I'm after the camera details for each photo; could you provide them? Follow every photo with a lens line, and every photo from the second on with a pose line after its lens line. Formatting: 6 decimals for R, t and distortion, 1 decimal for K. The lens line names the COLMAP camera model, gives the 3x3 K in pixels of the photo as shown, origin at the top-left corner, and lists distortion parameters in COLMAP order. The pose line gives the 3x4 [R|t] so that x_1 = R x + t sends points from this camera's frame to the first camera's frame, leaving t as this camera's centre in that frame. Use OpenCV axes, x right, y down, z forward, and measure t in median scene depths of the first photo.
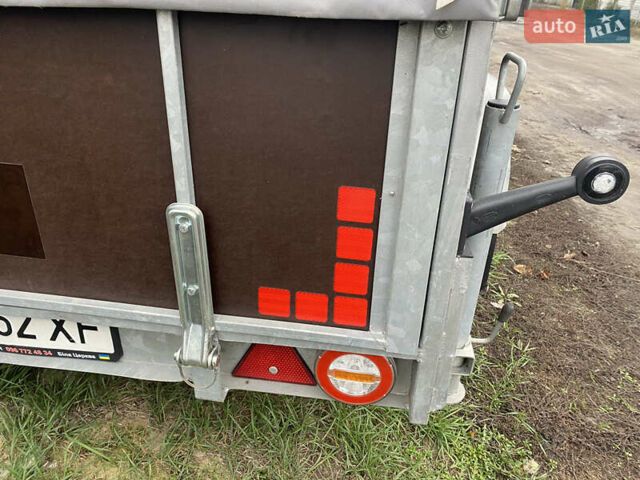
lens RADIAL K [[492.2, 0, 321.0], [0, 492.2, 241.2], [0, 0, 1]] dist [0.029550, -0.015991]
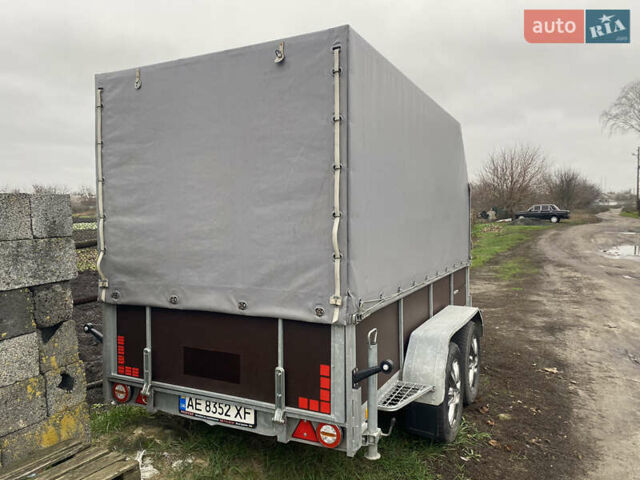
lens RADIAL K [[492.2, 0, 319.8], [0, 492.2, 237.7], [0, 0, 1]] dist [0.029550, -0.015991]
pose [[0.950676, -0.017881, -0.309669, 0.955868], [-0.113553, 0.908972, -0.401092, 0.400999], [0.288652, 0.416473, 0.862108, -2.030108]]
